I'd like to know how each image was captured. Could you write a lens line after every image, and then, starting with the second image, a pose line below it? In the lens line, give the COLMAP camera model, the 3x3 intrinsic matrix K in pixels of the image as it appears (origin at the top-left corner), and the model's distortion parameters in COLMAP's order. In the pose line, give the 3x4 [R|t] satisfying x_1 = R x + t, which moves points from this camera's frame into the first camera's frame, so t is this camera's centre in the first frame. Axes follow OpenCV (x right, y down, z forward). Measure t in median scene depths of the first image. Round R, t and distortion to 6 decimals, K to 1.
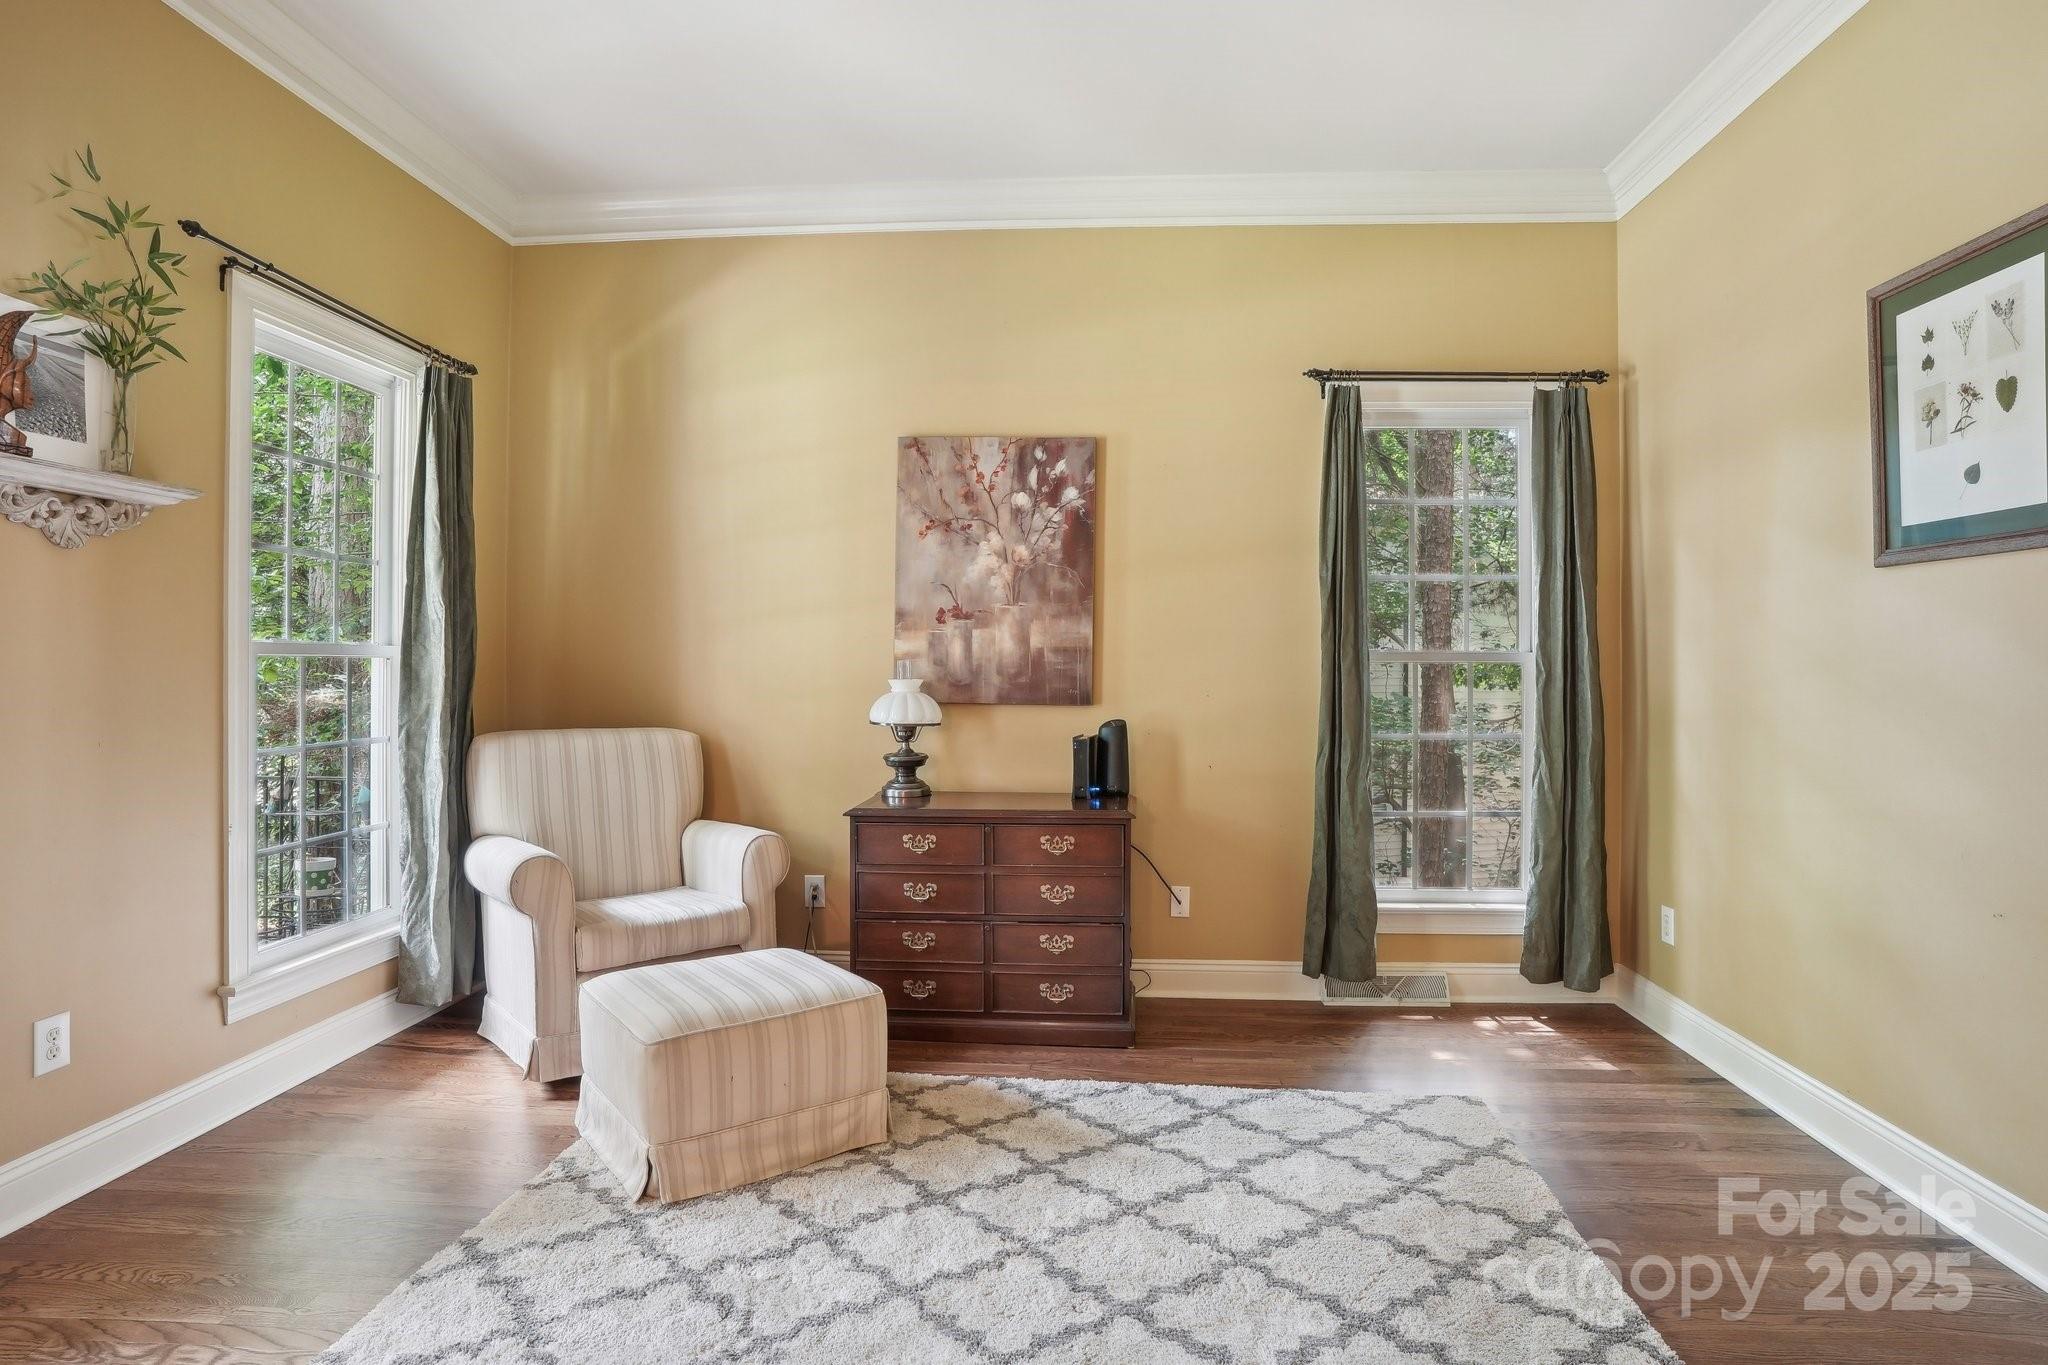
lens RADIAL K [[1101.9, 0, 1024.0], [0, 1101.9, 682.5], [0, 0, 1]] dist [-0.002608, -0.000502]
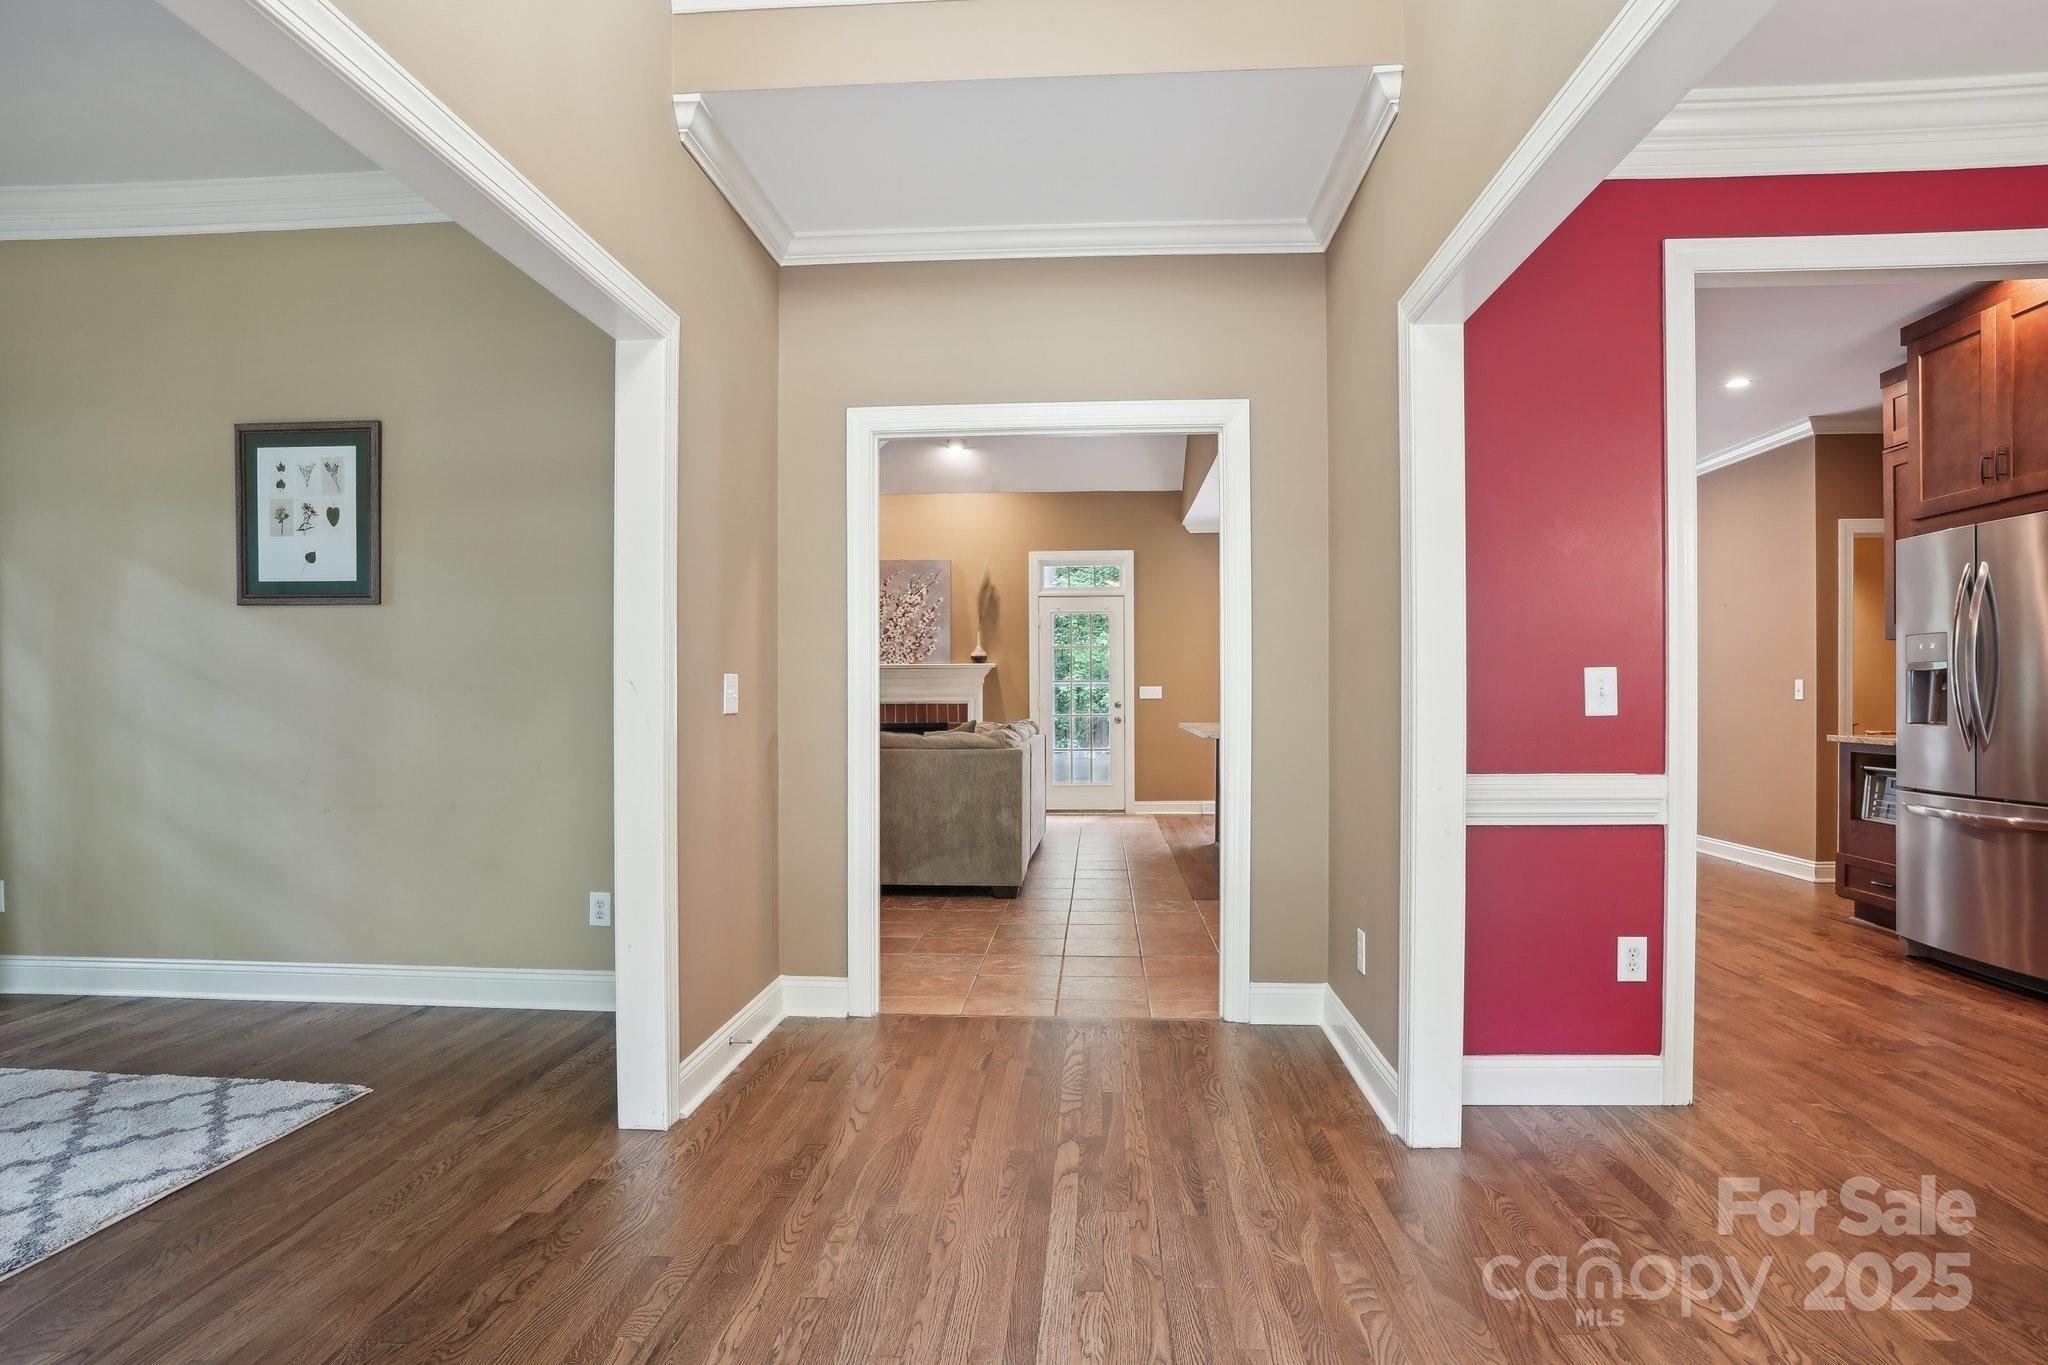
lens RADIAL K [[1060.1, 0, 1024.0], [0, 1060.1, 682.5], [0, 0, 1]] dist [-0.000039, 0.001310]
pose [[0.022515, 0.006872, 0.999723, -0.760715], [0.004709, 0.999965, -0.006980, 0.022003], [-0.999735, 0.004865, 0.022482, -0.148024]]
